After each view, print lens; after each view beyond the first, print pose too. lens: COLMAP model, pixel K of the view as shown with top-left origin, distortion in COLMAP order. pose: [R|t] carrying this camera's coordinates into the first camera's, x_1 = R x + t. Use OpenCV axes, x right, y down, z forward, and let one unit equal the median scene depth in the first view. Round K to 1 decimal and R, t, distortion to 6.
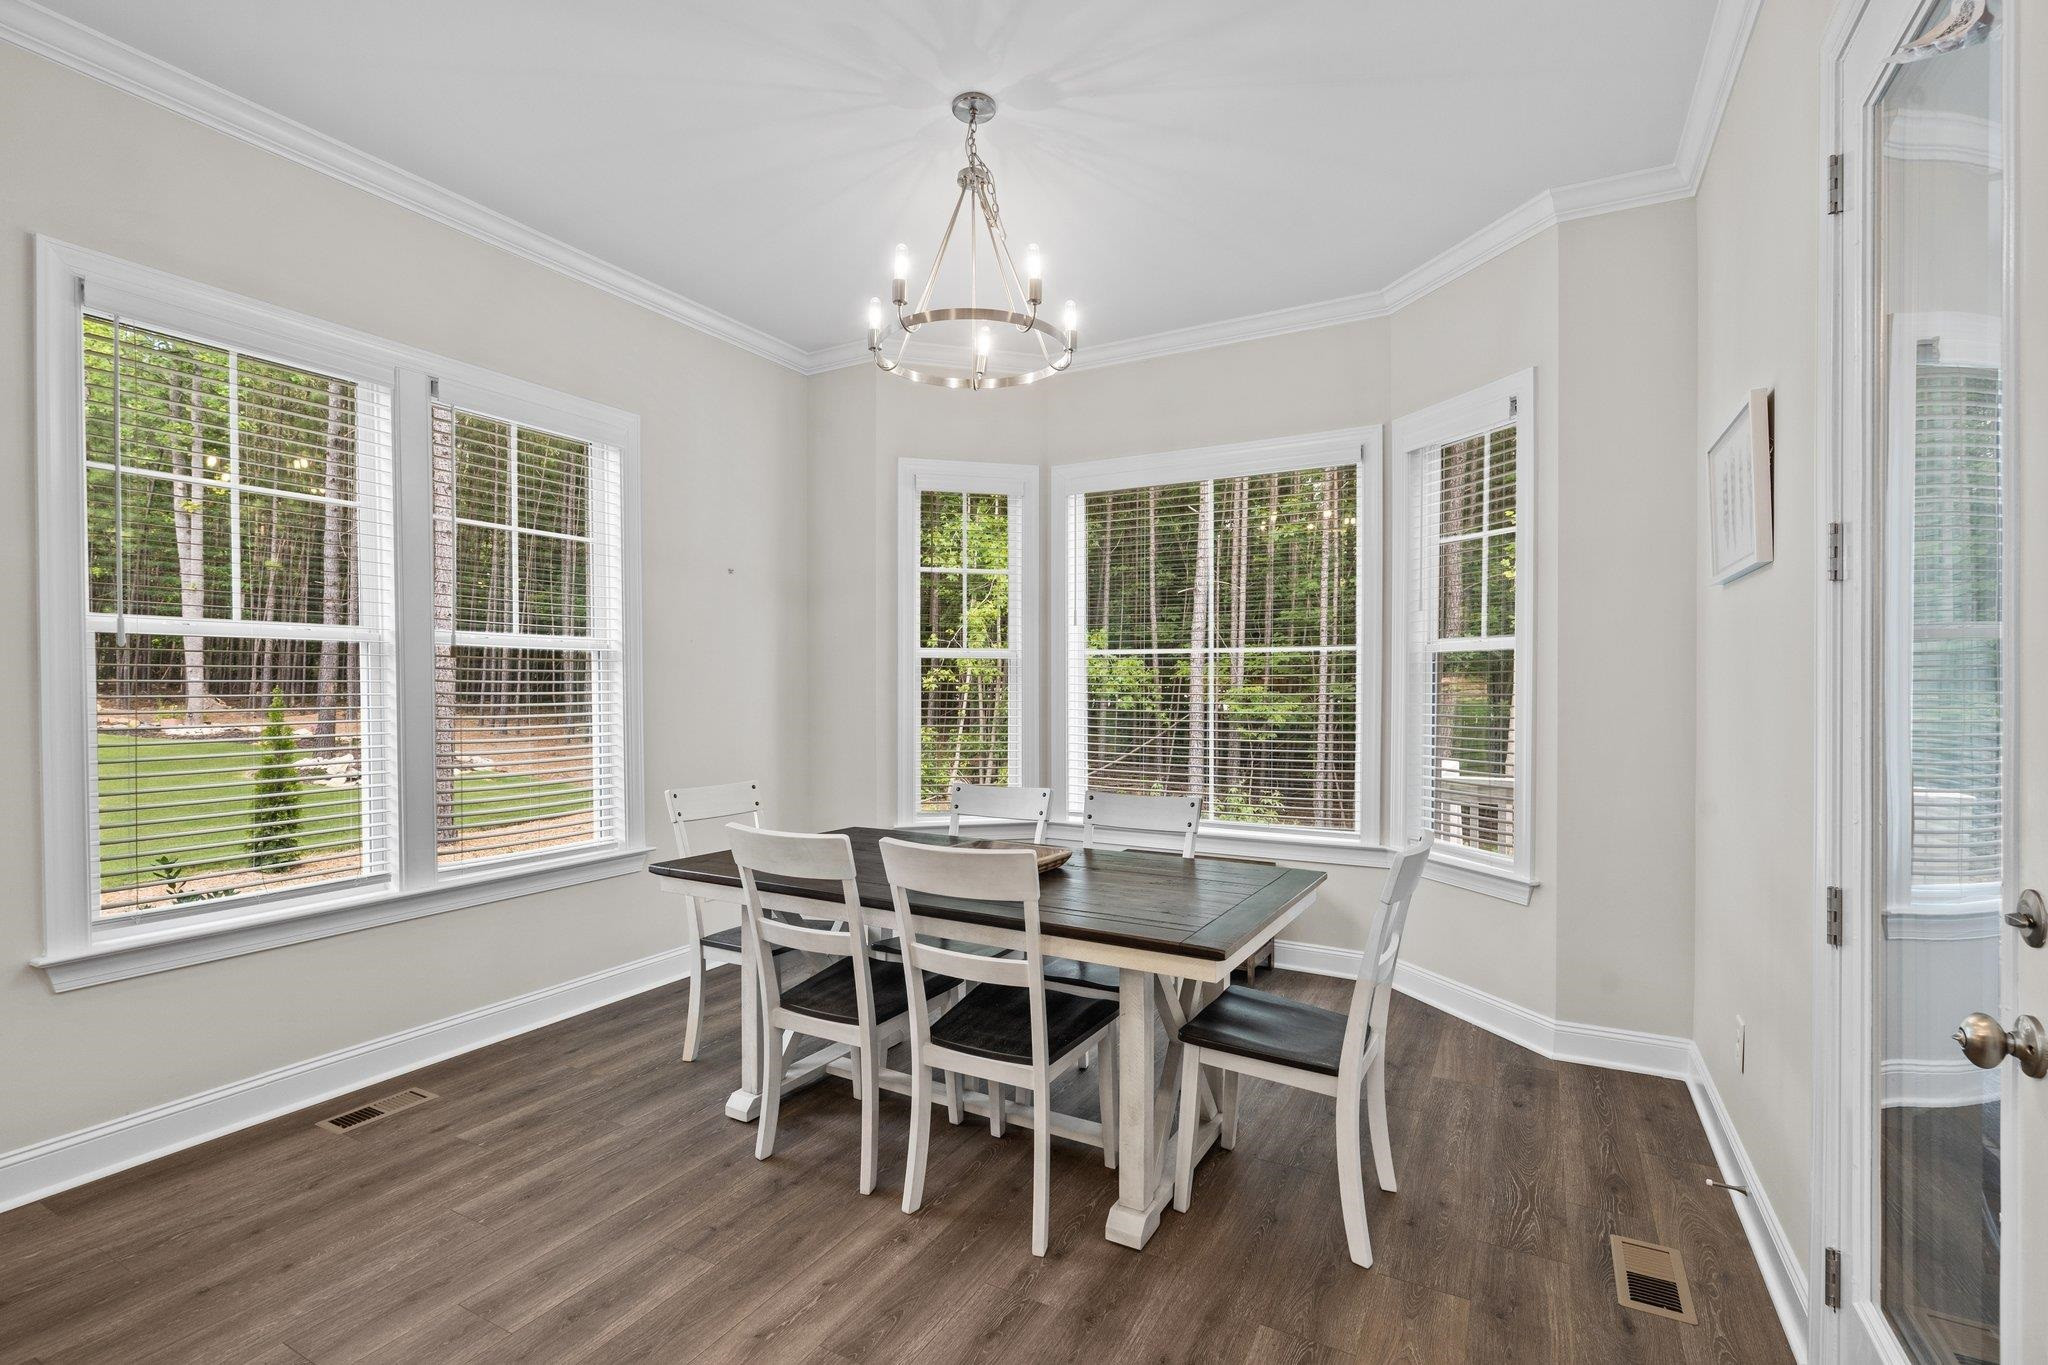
lens RADIAL K [[933.3, 0, 1023.3], [0, 933.3, 688.2], [0, 0, 1]] dist [-0.000747, -0.000302]
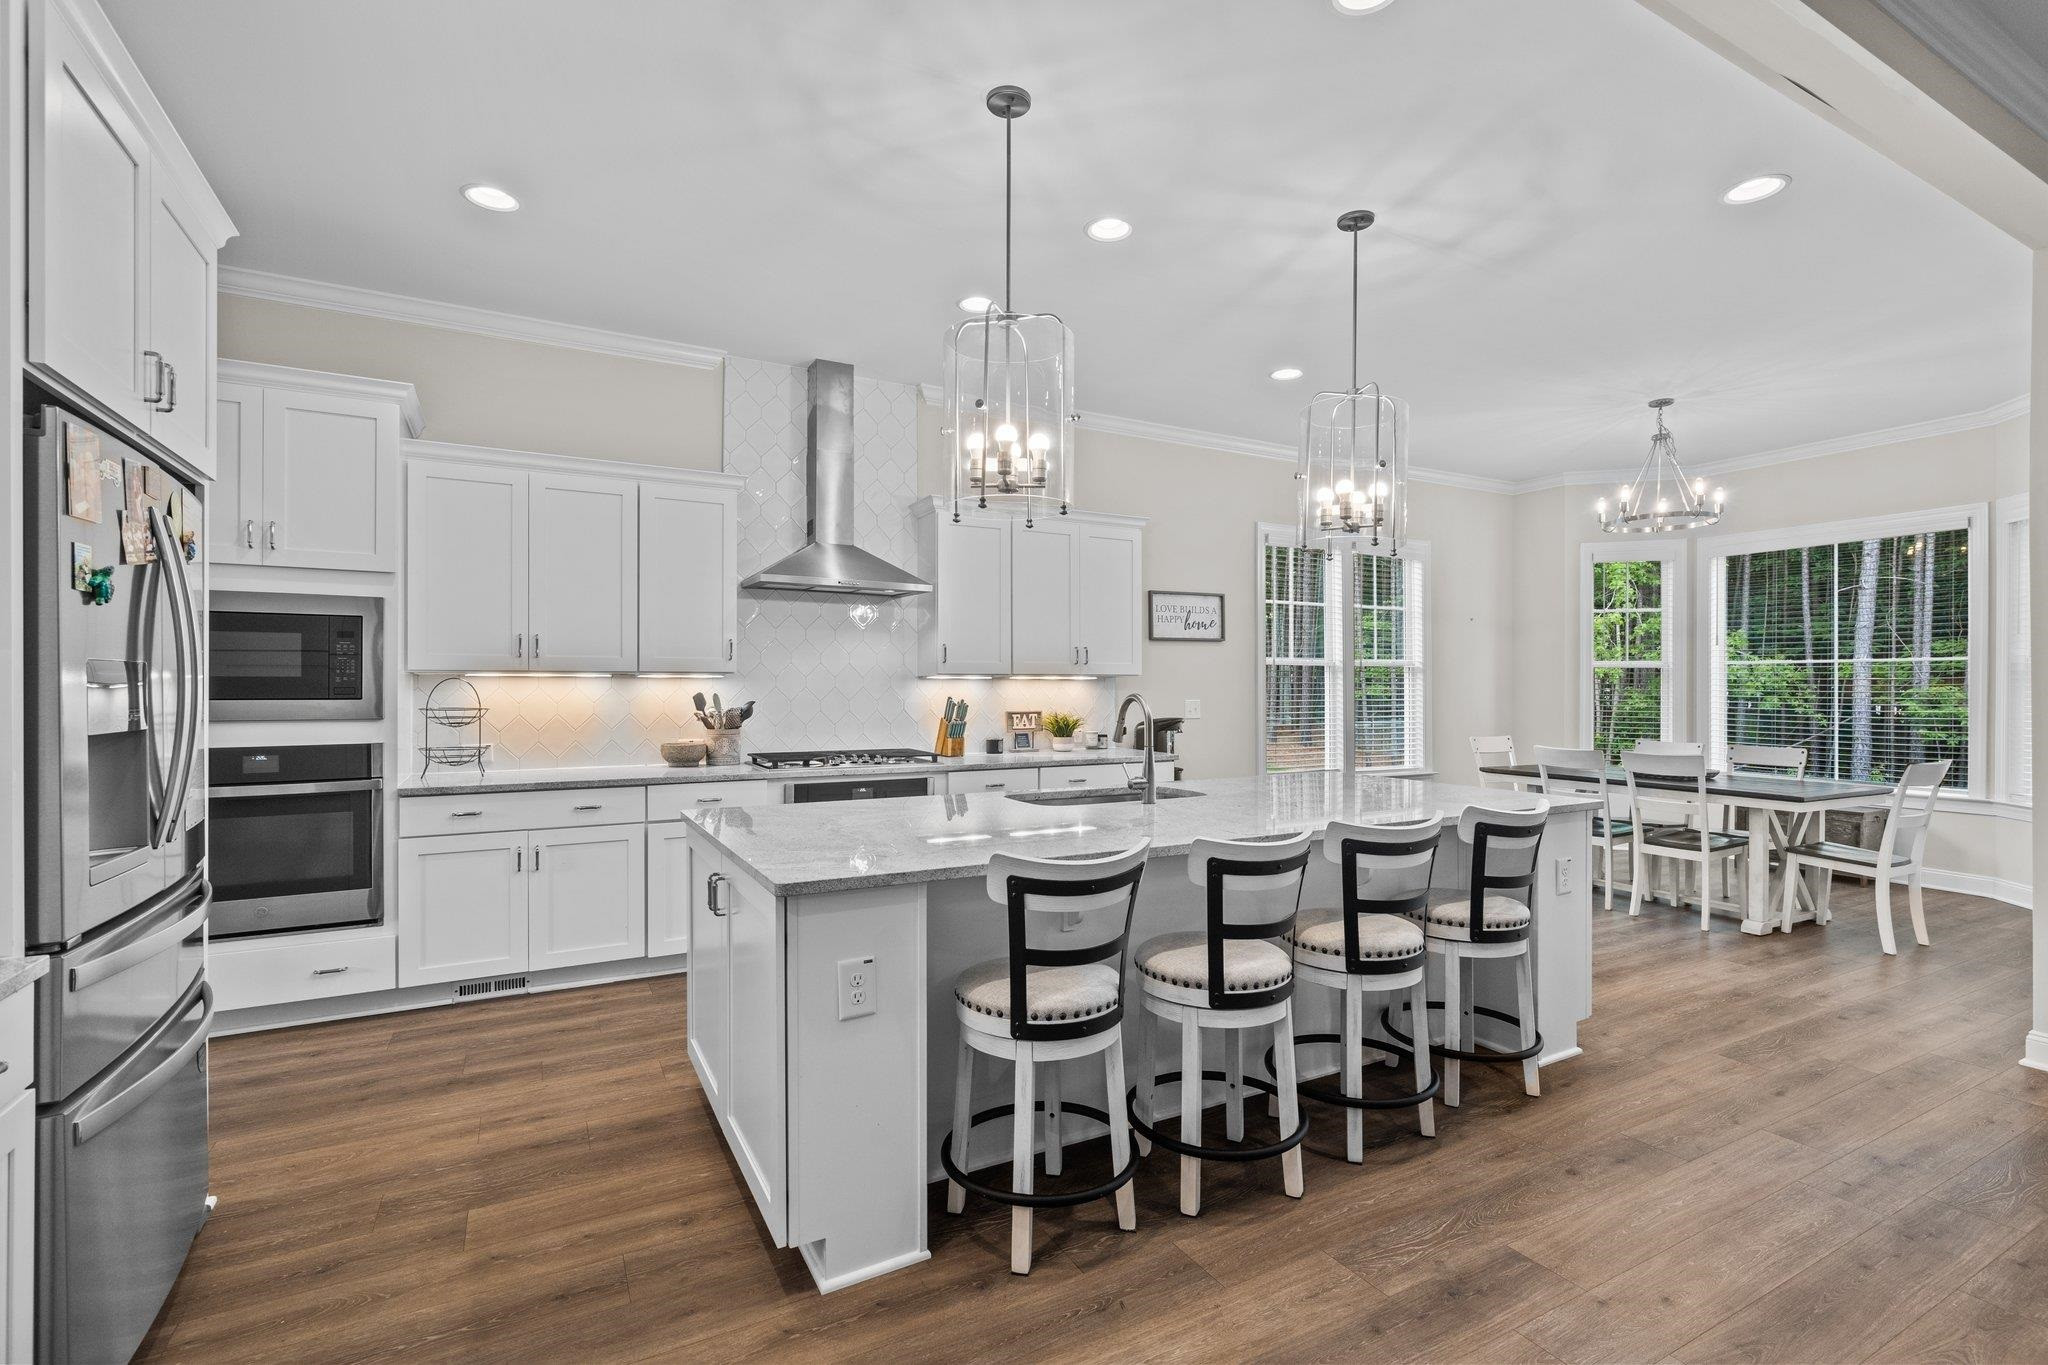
lens RADIAL K [[933.3, 0, 1017.2], [0, 933.3, 687.3], [0, 0, 1]] dist [-0.000747, -0.000302]
pose [[0.839223, 0.002003, -0.543784, -0.085256], [-0.002438, 0.999997, -0.000078, 0.003638], [0.543782, 0.001391, 0.839225, -1.020383]]
